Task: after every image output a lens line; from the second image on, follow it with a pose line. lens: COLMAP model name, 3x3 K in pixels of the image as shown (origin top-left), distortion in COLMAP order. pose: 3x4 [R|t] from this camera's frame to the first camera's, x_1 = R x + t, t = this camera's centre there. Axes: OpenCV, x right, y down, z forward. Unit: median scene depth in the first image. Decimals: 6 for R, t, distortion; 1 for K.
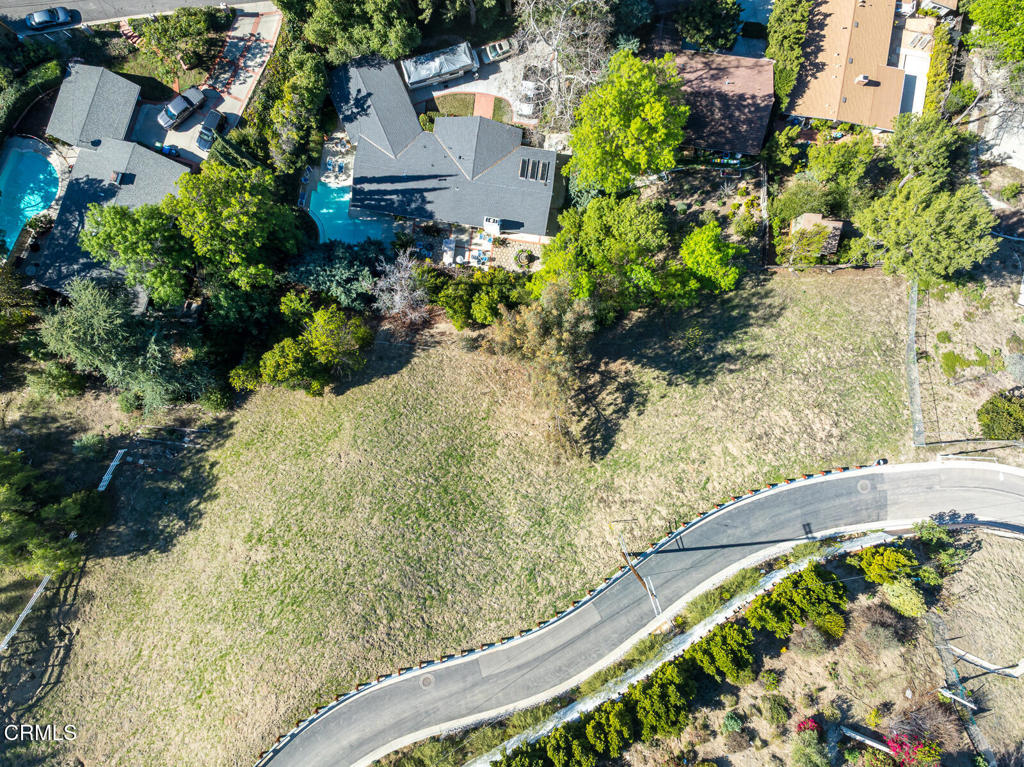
lens RADIAL K [[691.7, 0, 512.8], [0, 691.7, 387.0], [0, 0, 1]] dist [0.183276, -0.228617]
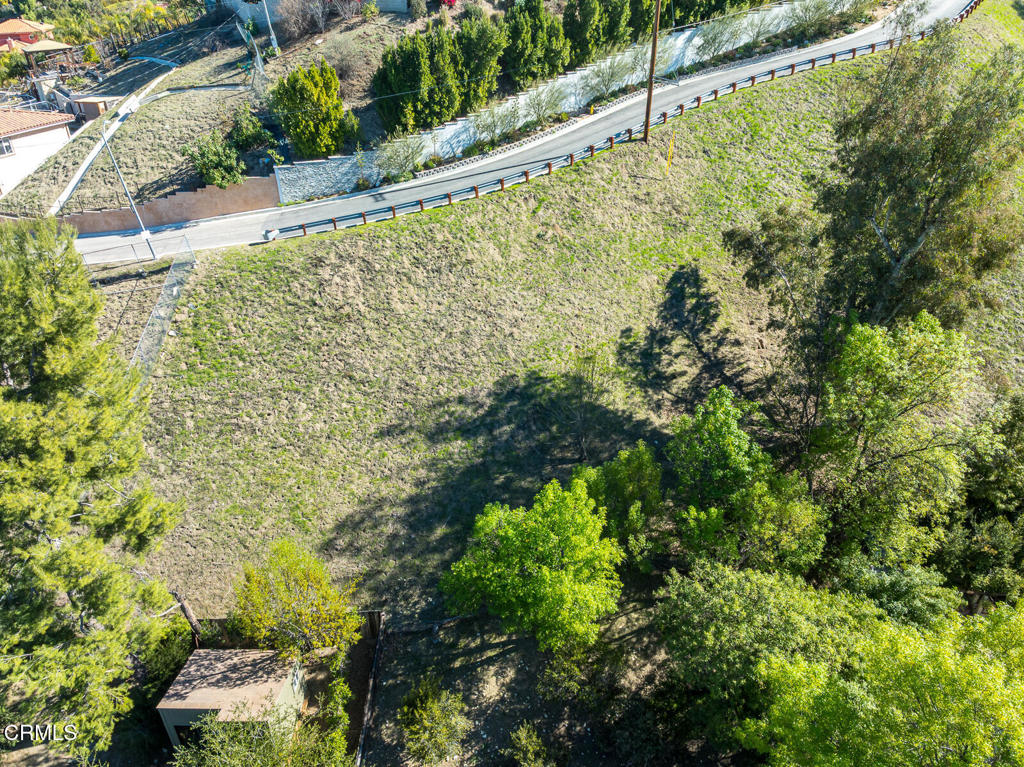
lens RADIAL K [[691.7, 0, 512.8], [0, 691.7, 387.0], [0, 0, 1]] dist [0.183276, -0.228617]
pose [[-0.995236, 0.045437, -0.086254, 0.347253], [-0.097208, -0.529769, 0.842553, -0.486240], [-0.007411, 0.846924, 0.531662, 0.754930]]
